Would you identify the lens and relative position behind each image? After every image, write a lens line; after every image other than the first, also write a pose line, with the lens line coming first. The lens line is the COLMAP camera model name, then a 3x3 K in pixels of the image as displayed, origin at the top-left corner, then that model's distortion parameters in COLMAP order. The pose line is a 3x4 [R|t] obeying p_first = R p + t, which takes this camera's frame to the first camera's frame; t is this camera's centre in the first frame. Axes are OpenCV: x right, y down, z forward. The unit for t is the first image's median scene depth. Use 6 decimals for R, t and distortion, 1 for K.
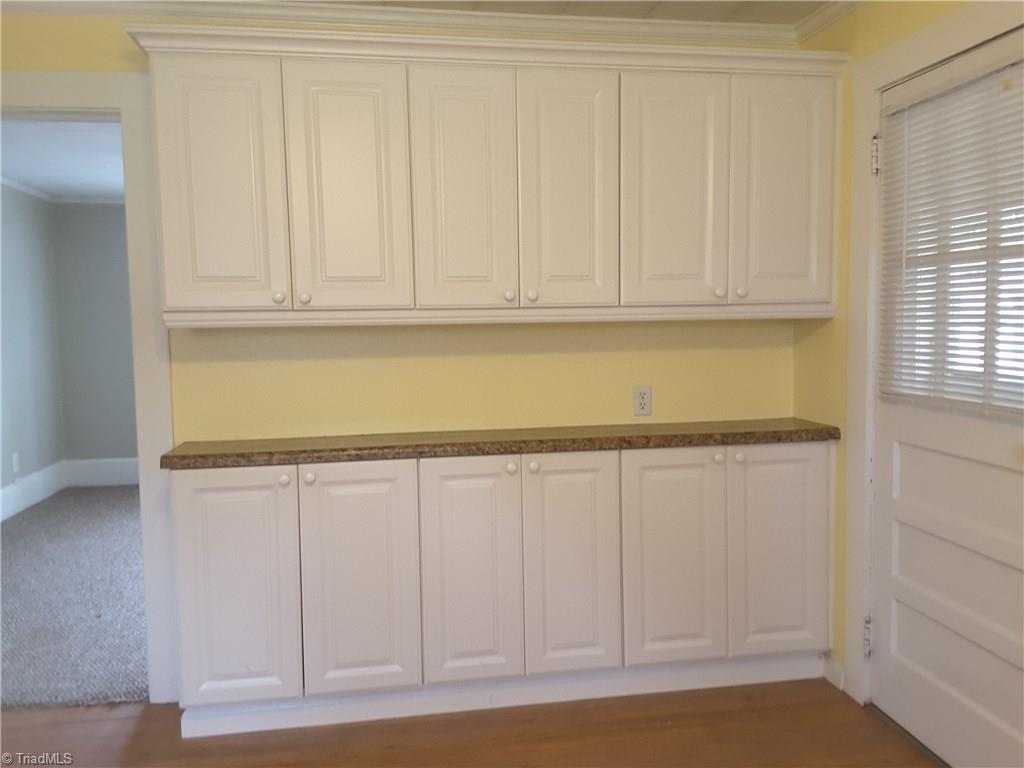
lens RADIAL K [[837.1, 0, 516.0], [0, 837.1, 377.4], [0, 0, 1]] dist [0.088031, -0.072979]
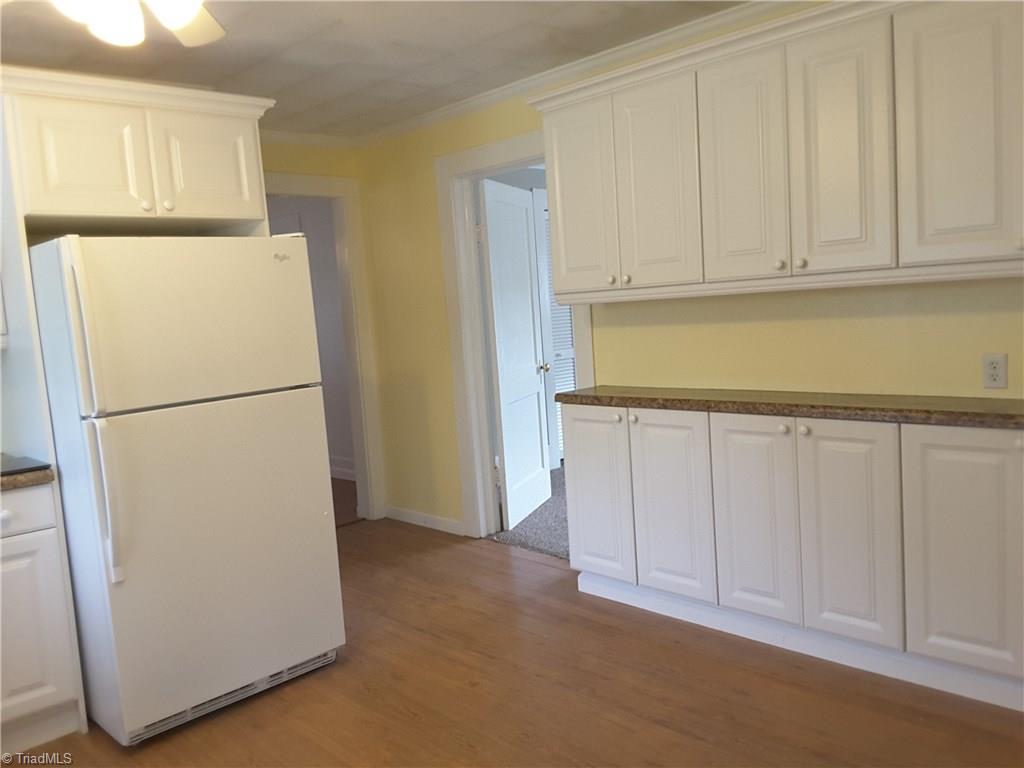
lens RADIAL K [[837.1, 0, 513.6], [0, 837.1, 388.7], [0, 0, 1]] dist [0.088031, -0.072979]
pose [[0.568027, 0.063446, -0.820560, 0.674580], [-0.005543, 0.997296, 0.073275, -0.019024], [0.822991, -0.037074, 0.566843, 0.117462]]
